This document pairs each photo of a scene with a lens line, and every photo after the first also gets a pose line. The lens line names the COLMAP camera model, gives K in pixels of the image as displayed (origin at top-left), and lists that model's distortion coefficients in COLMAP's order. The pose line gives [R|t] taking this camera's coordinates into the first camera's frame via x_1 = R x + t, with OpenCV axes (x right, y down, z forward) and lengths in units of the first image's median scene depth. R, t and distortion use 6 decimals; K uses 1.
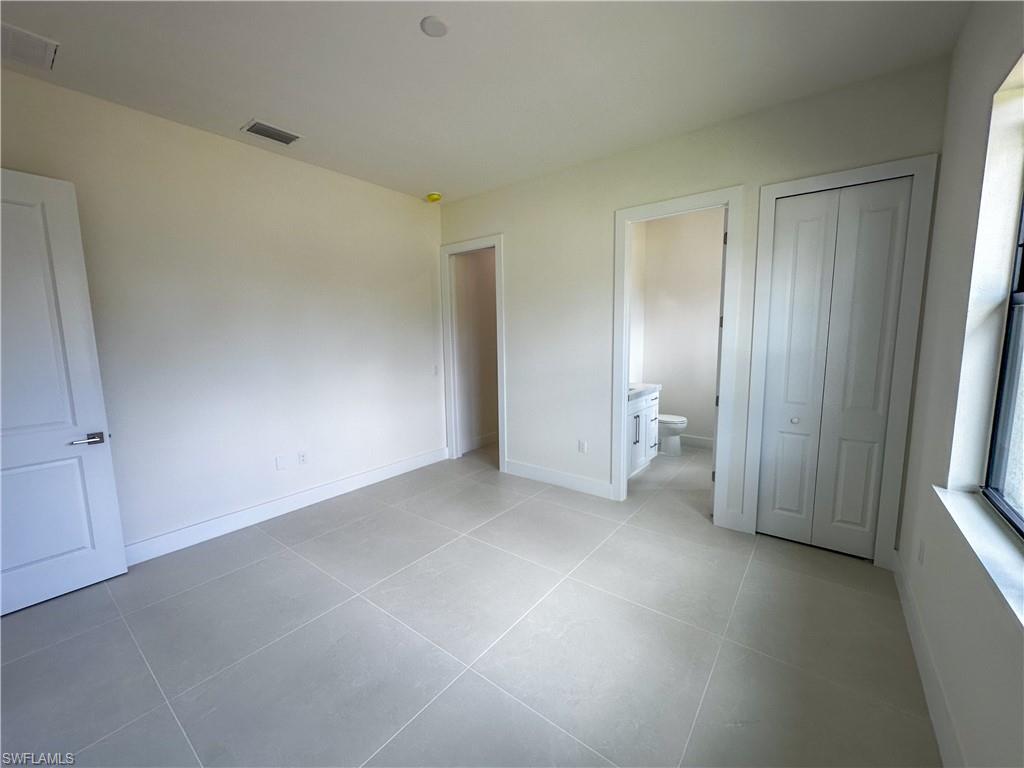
lens RADIAL K [[408.0, 0, 512.0], [0, 408.0, 384.0], [0, 0, 1]] dist [-0.001065, -0.000050]
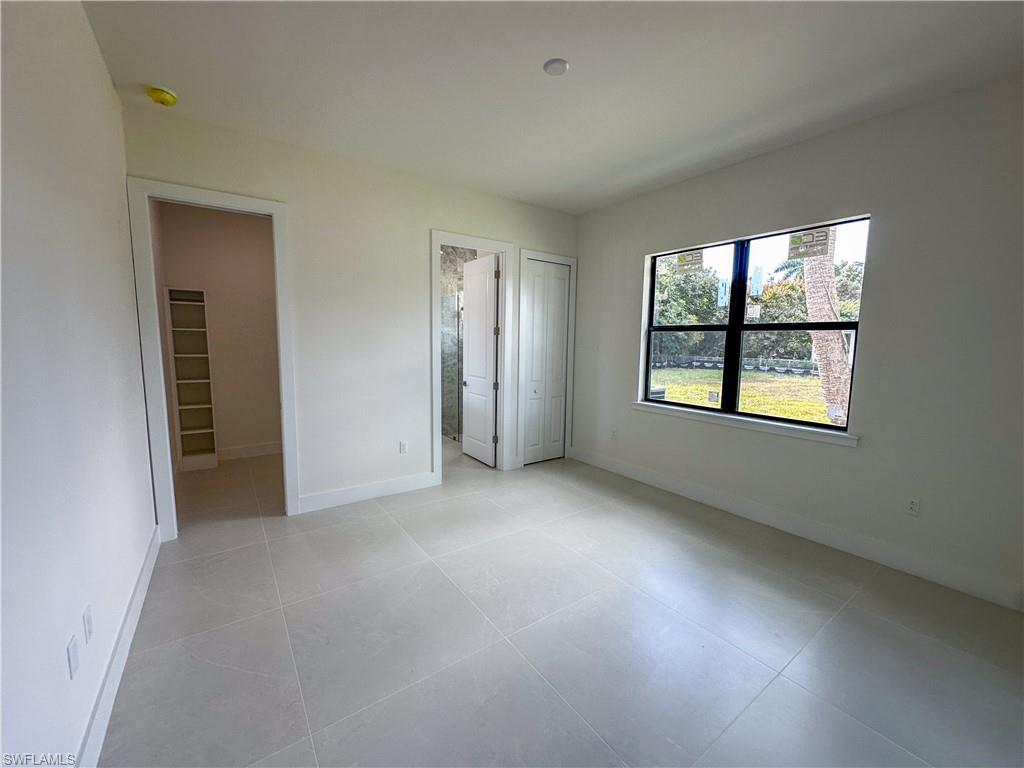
lens RADIAL K [[408.0, 0, 512.0], [0, 408.0, 384.0], [0, 0, 1]] dist [-0.001065, -0.000050]
pose [[0.301204, -0.088082, 0.949483, -0.785918], [0.098932, 0.993238, 0.060757, -0.044208], [-0.948414, 0.075633, 0.307881, 0.465661]]
